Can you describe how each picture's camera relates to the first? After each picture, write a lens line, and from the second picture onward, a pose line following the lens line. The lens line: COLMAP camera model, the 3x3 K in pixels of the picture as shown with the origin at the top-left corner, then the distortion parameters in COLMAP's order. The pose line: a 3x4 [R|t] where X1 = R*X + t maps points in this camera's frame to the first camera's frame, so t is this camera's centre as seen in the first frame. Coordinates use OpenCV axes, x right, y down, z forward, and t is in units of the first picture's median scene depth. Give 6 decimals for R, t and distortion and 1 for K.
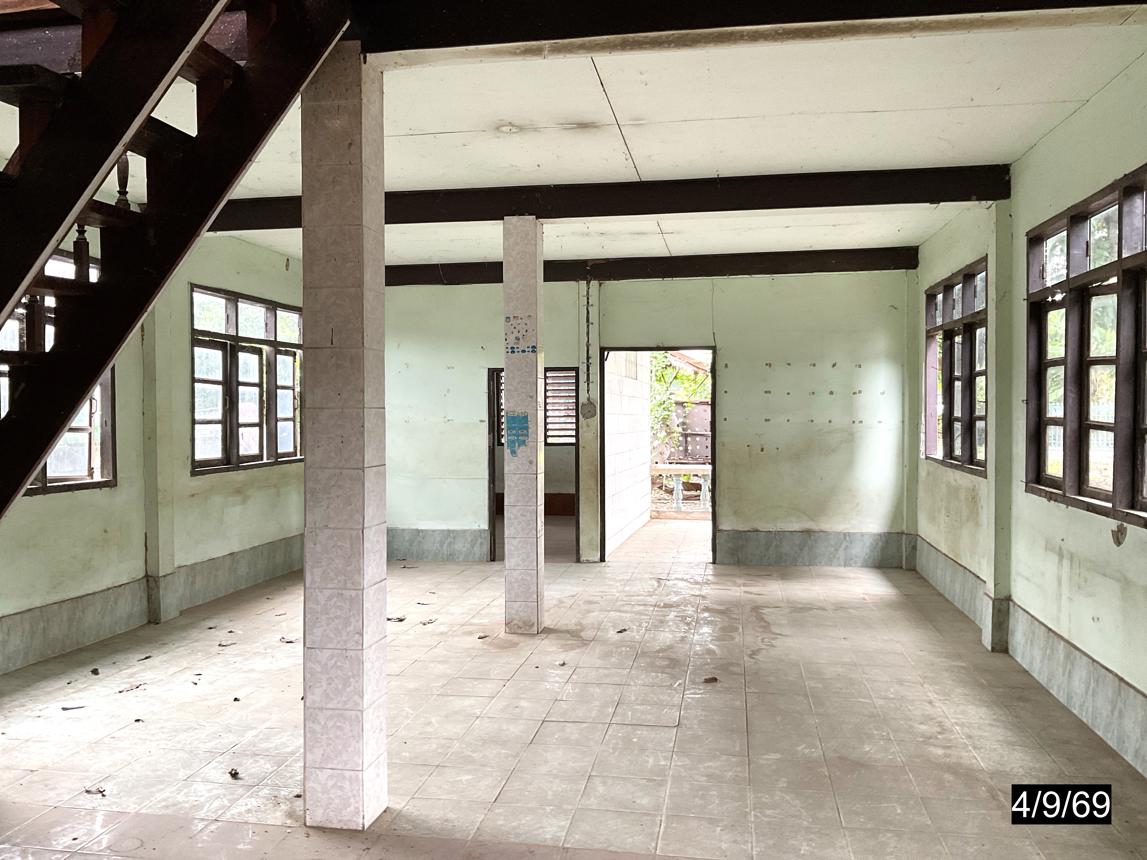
lens RADIAL K [[948.4, 0, 581.7], [0, 948.4, 429.0], [0, 0, 1]] dist [0.011998, -0.012623]
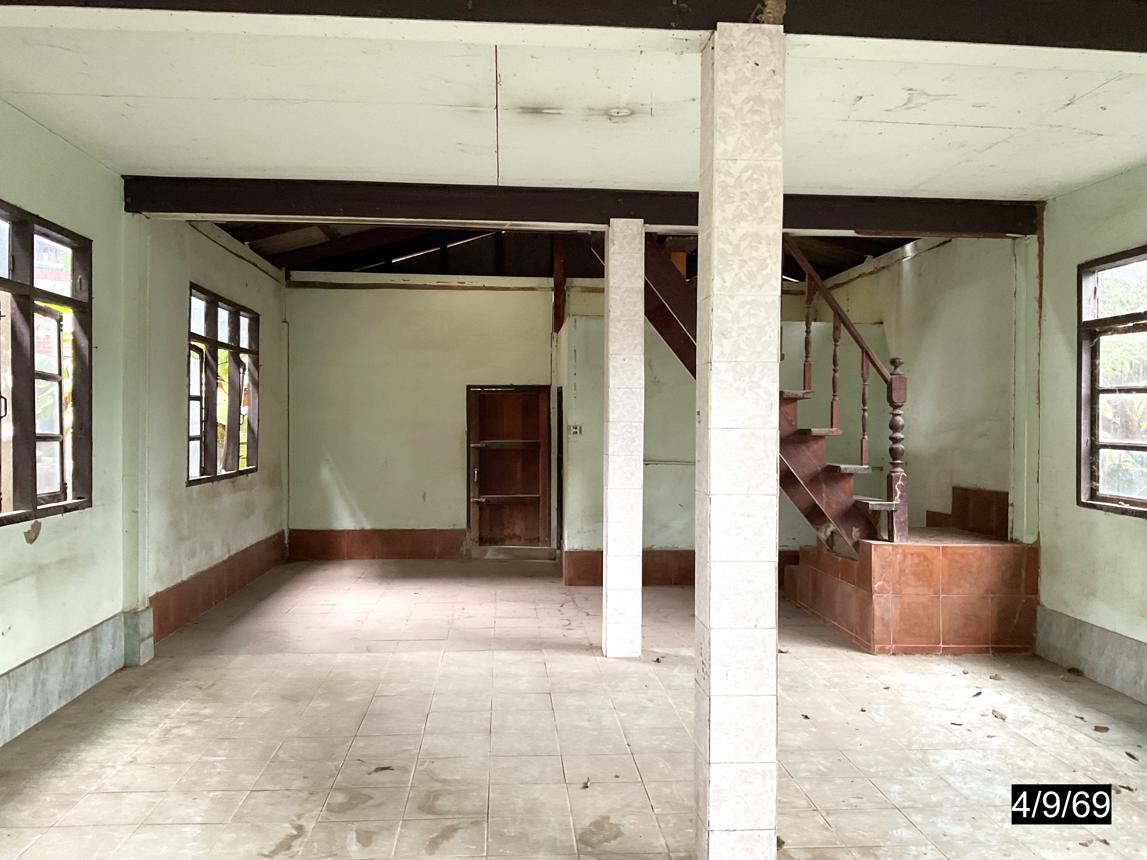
lens RADIAL K [[948.4, 0, 584.2], [0, 948.4, 428.8], [0, 0, 1]] dist [0.011998, -0.012623]
pose [[-0.970141, -0.002798, -0.242524, 0.177843], [-0.011330, 0.999365, 0.033794, -0.048107], [0.242276, 0.035533, -0.969557, 1.926713]]
